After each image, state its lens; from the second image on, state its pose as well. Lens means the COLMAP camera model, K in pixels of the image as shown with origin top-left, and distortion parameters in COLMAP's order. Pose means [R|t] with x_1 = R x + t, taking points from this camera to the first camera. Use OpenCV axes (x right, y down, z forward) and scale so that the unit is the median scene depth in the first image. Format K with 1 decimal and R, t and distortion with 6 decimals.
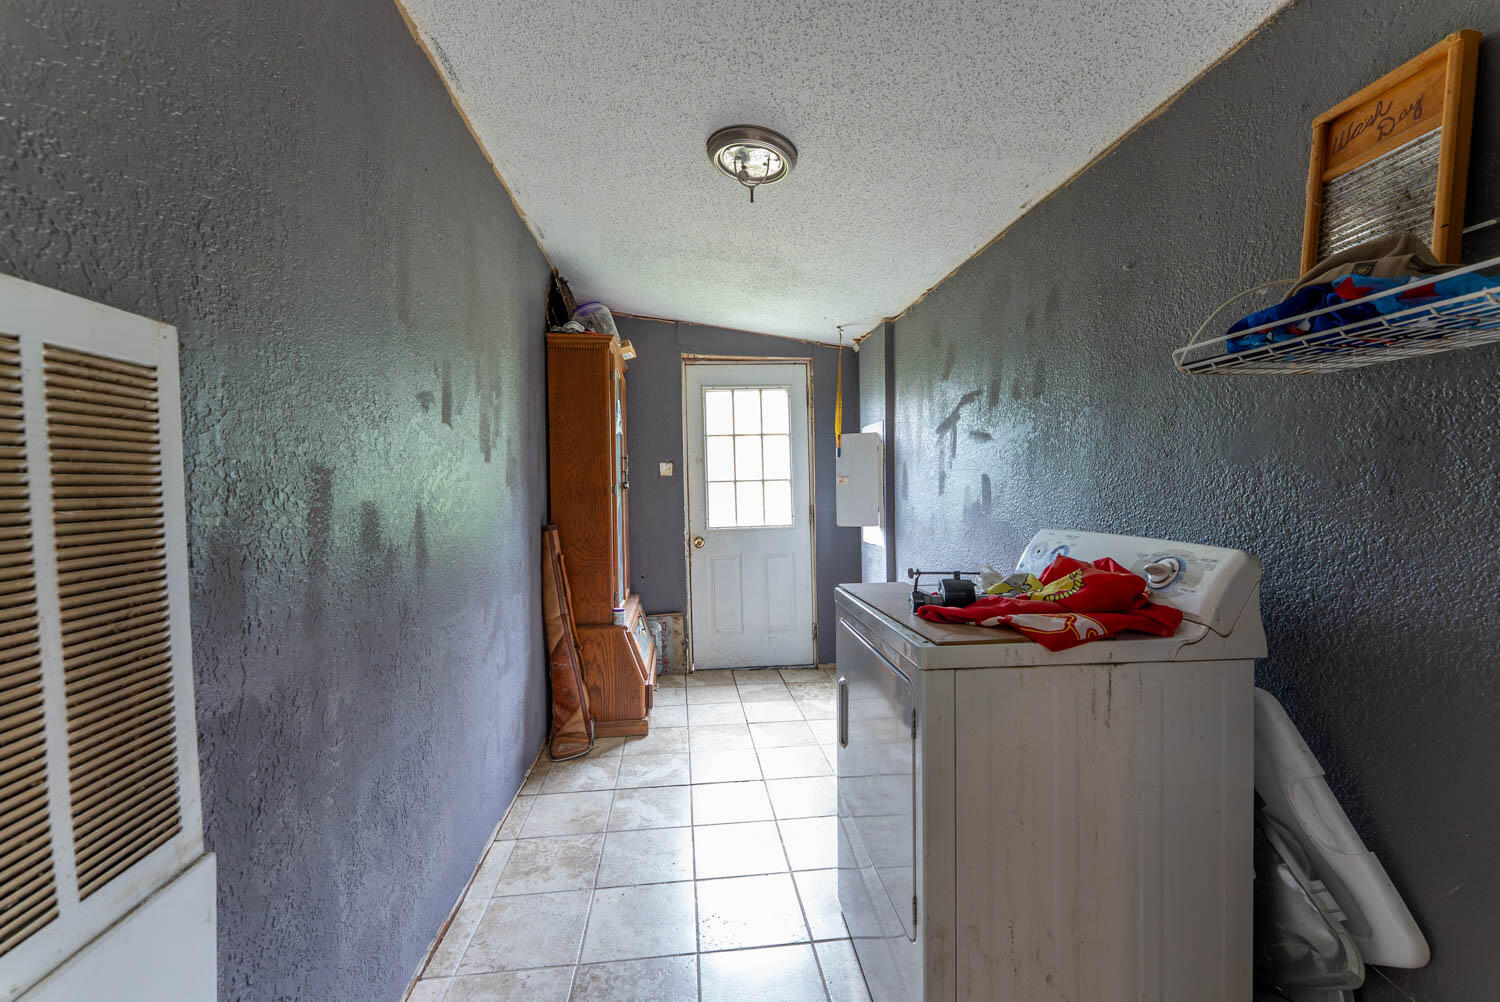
lens RADIAL K [[607.2, 0, 745.6], [0, 607.2, 503.7], [0, 0, 1]] dist [-0.000109, -0.000581]
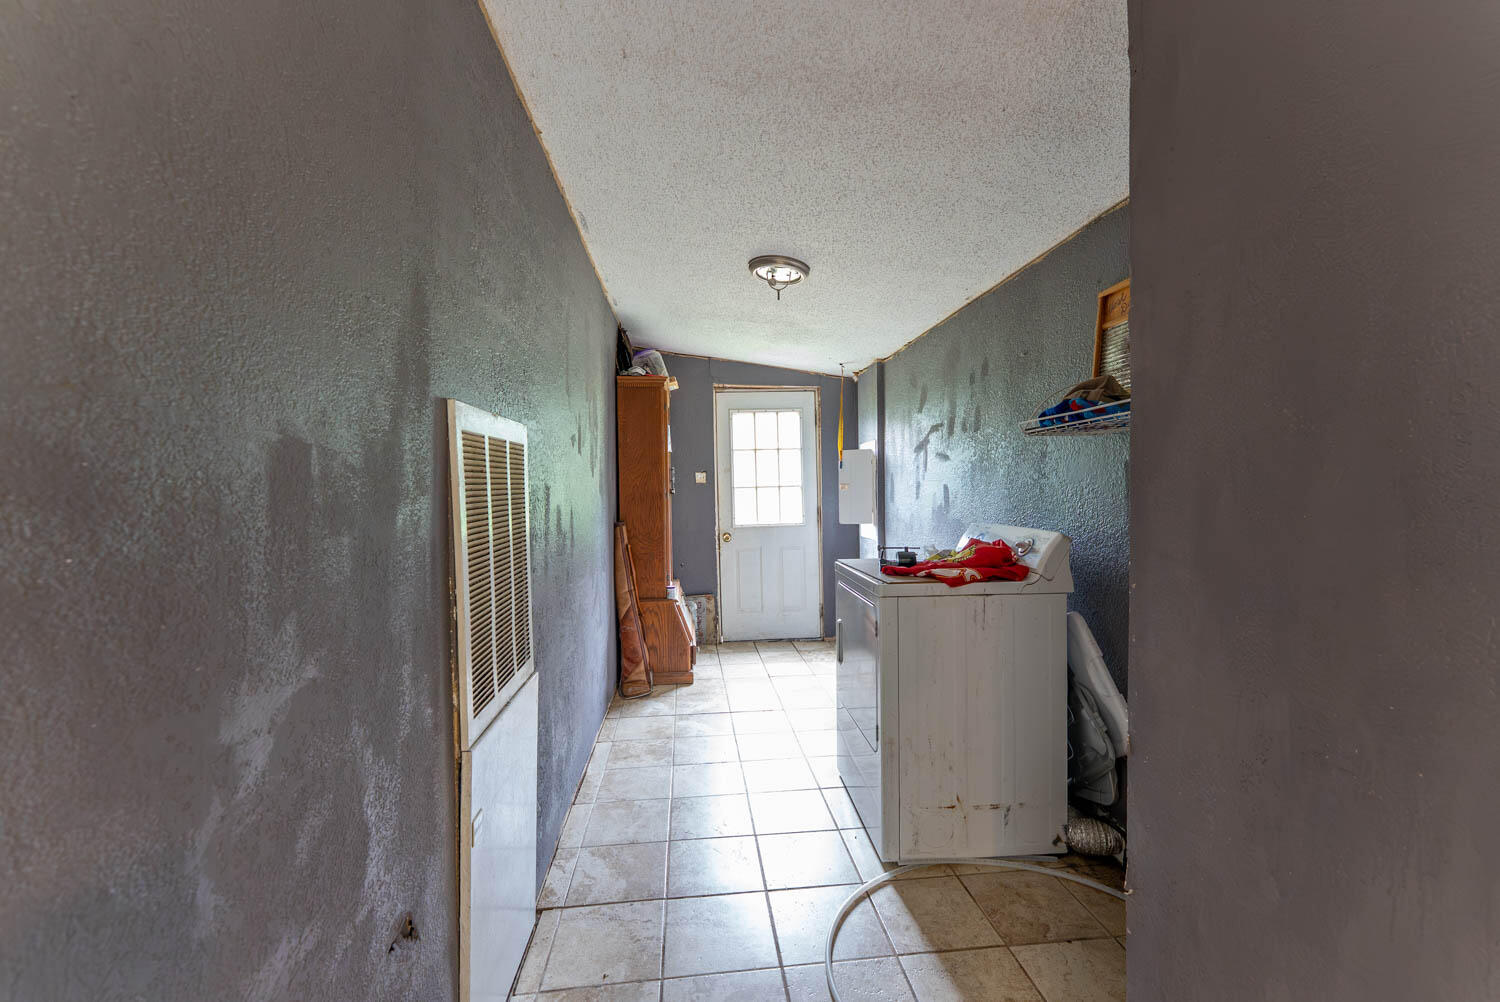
lens RADIAL K [[607.2, 0, 745.6], [0, 607.2, 503.7], [0, 0, 1]] dist [-0.000109, -0.000581]
pose [[0.999939, 0.000180, -0.011050, -0.035165], [-0.000200, 0.999998, -0.001861, -0.002156], [0.011050, 0.001863, 0.999937, -0.308357]]
